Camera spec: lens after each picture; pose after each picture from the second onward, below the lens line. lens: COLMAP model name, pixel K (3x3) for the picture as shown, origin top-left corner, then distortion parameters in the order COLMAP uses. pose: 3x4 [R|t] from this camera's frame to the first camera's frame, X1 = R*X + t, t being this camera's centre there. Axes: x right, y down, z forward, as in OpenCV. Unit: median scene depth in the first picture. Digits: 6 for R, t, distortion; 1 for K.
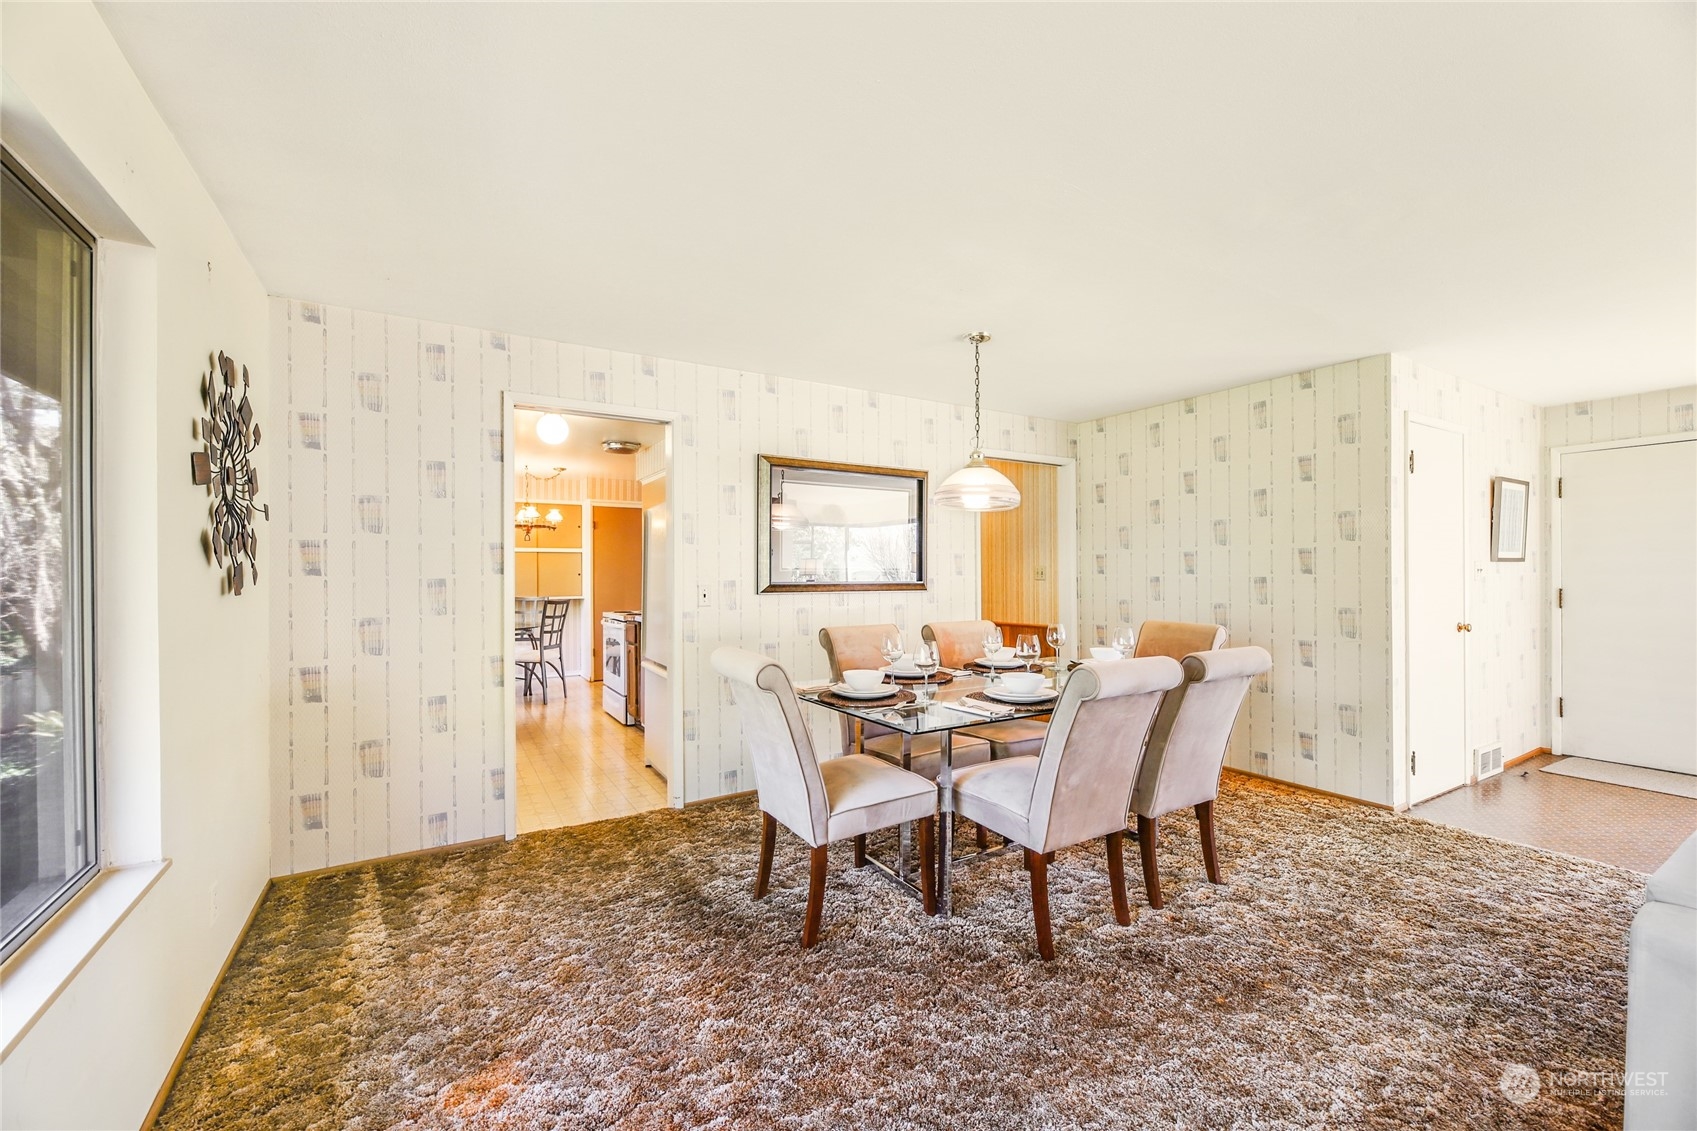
lens RADIAL K [[682.0, 0, 852.5], [0, 682.0, 570.6], [0, 0, 1]] dist [-0.000048, -0.000357]
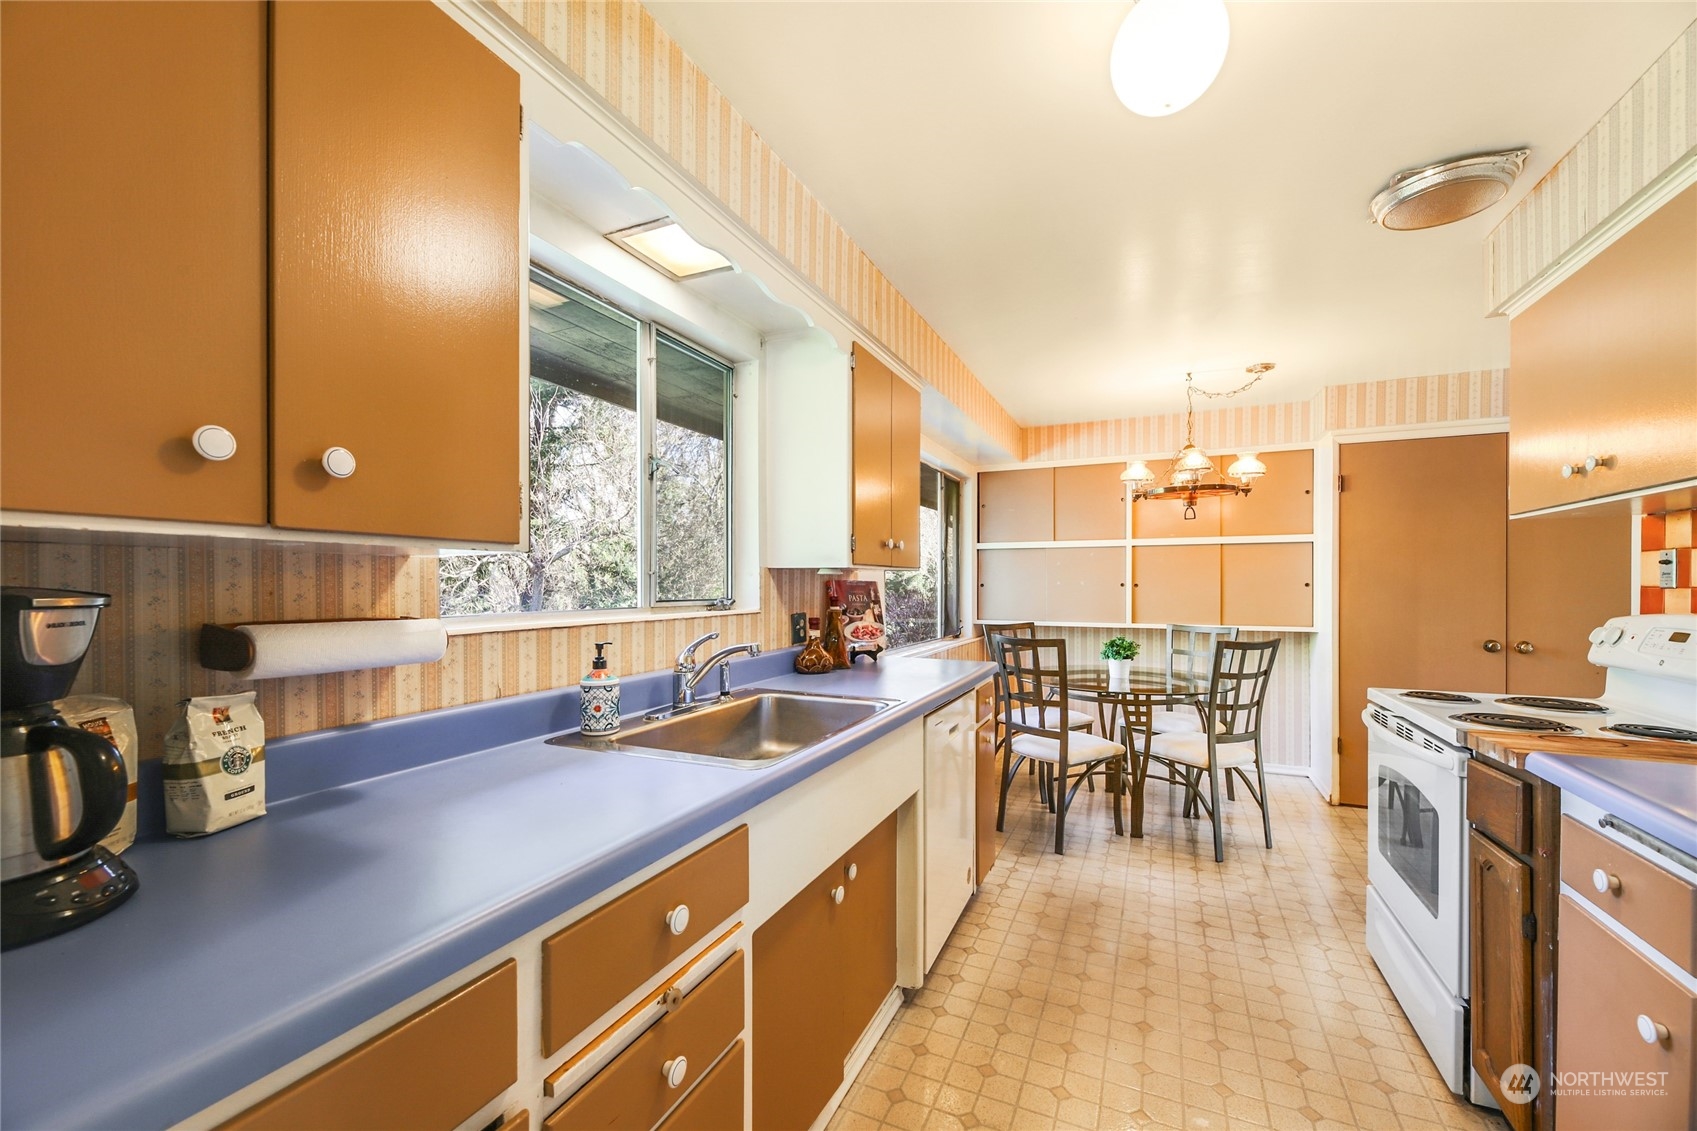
lens RADIAL K [[673.2, 0, 844.9], [0, 673.2, 577.6], [0, 0, 1]] dist [0.000275, -0.000296]
pose [[0.543083, 0.003279, -0.839672, -0.194952], [-0.005741, 0.999984, 0.000192, 0.002392], [0.839659, 0.004716, 0.543093, 0.514288]]
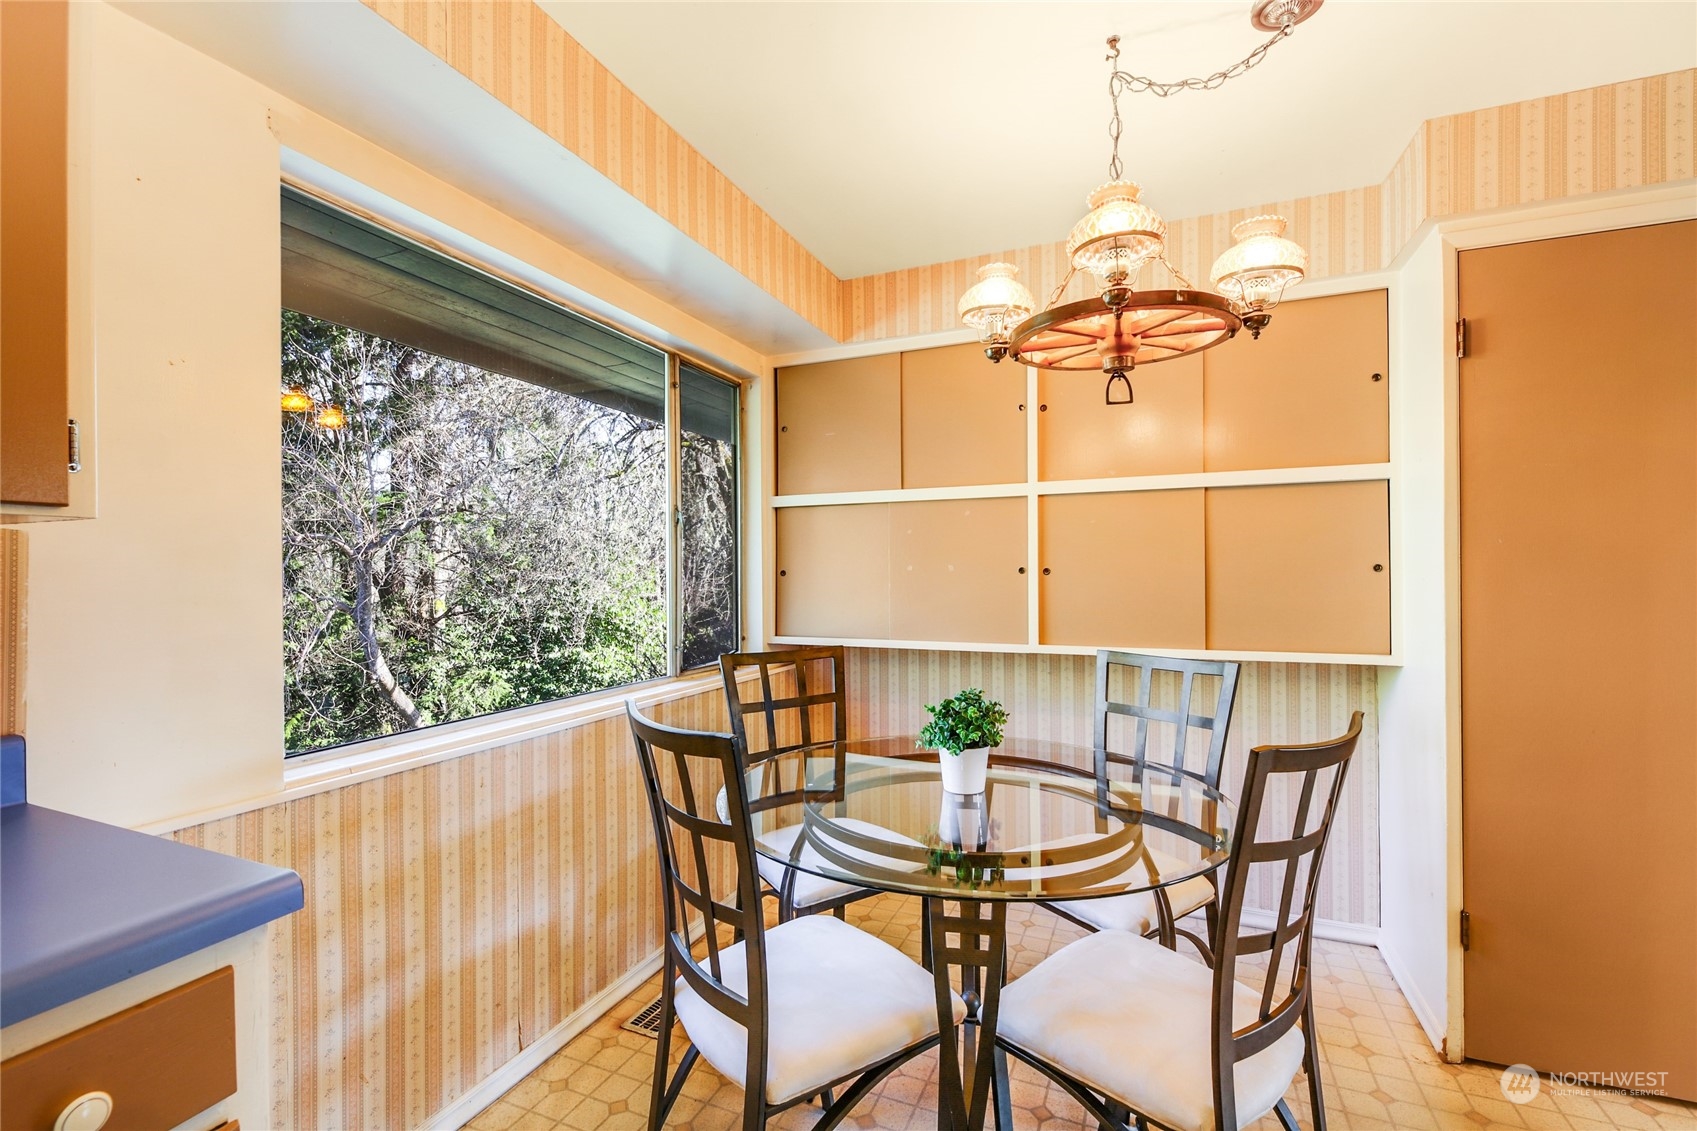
lens RADIAL K [[734.6, 0, 844.8], [0, 734.6, 558.3], [0, 0, 1]] dist [-0.003041, -0.000436]
pose [[0.571436, -0.004262, -0.820636, -0.349540], [0.001402, 0.999990, -0.004217, 0.003483], [0.820645, 0.001260, 0.571436, 0.822086]]
